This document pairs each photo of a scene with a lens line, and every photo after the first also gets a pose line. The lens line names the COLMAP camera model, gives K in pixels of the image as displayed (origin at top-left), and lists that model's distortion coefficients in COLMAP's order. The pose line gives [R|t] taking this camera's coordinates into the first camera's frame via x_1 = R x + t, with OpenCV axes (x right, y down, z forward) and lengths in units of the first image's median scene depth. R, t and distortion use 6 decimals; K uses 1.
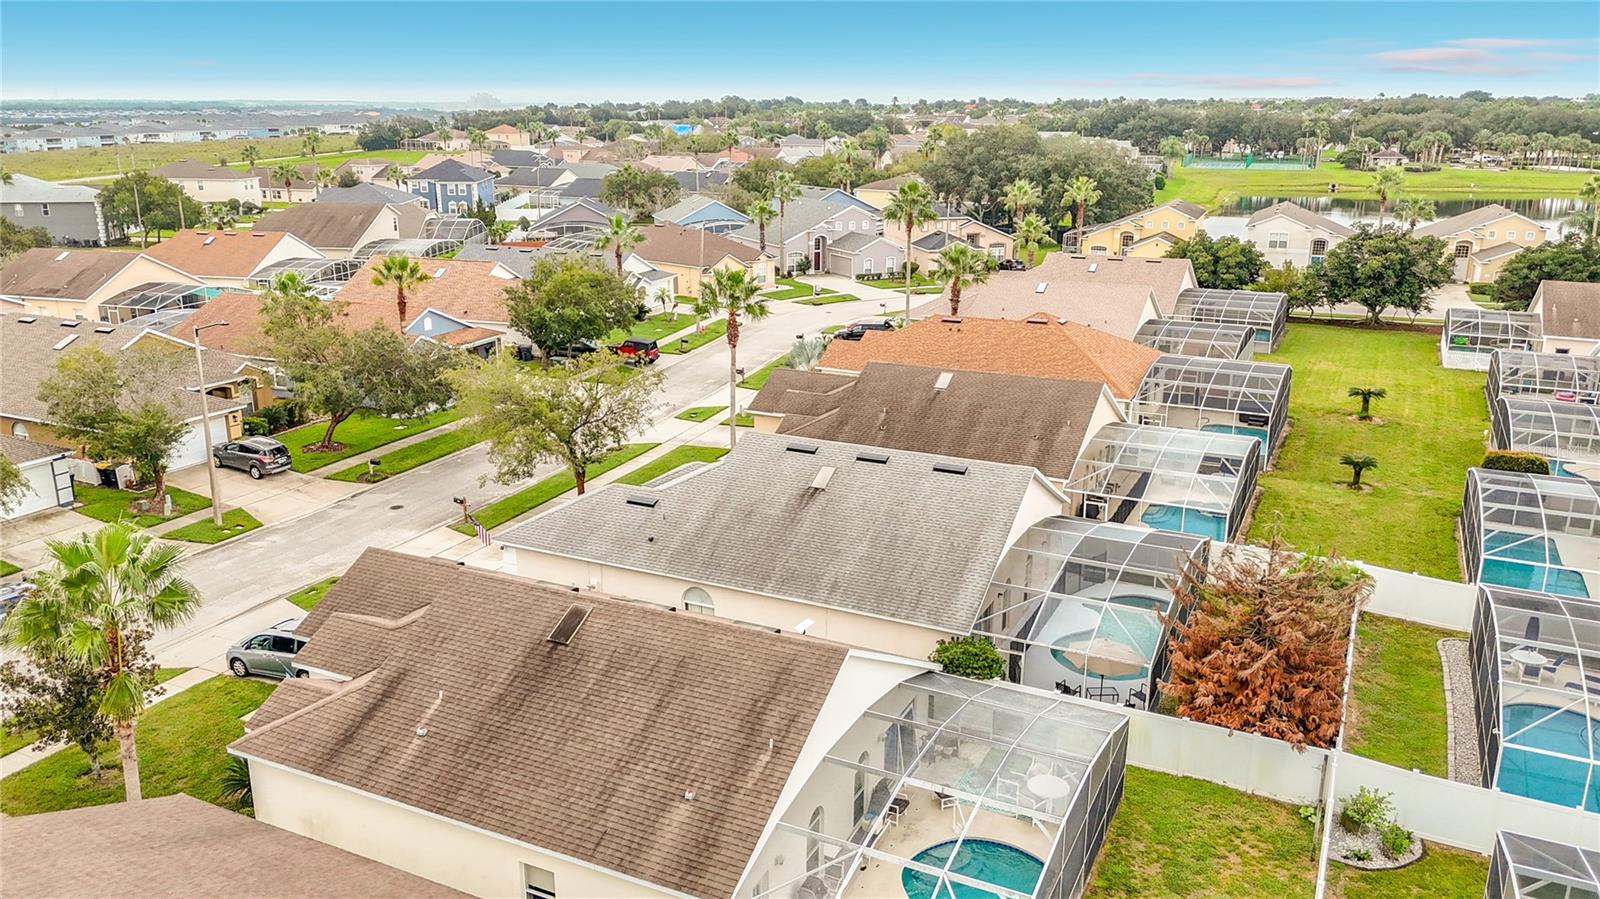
lens RADIAL K [[1188.5, 0, 797.3], [0, 1188.5, 454.9], [0, 0, 1]] dist [0.050359, -0.041241]
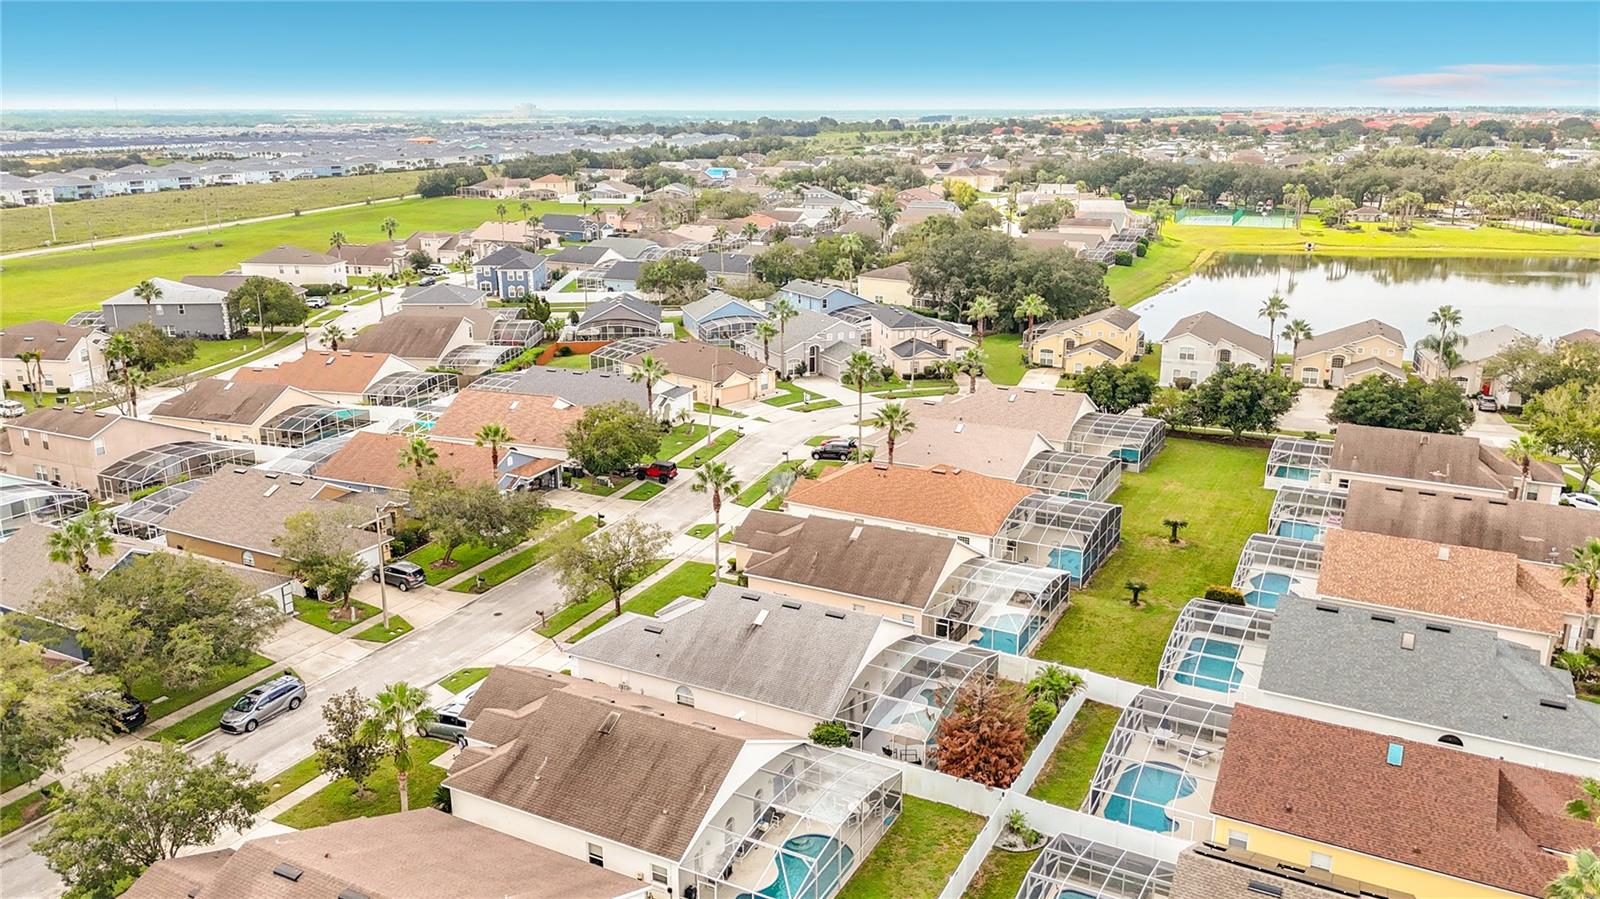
lens RADIAL K [[1188.5, 0, 802.3], [0, 1188.5, 448.4], [0, 0, 1]] dist [0.050359, -0.041241]
pose [[0.999581, 0.004543, -0.028587, 0.093711], [-0.004729, 0.999968, -0.006432, -0.155008], [0.028557, 0.006565, 0.999571, -0.498875]]
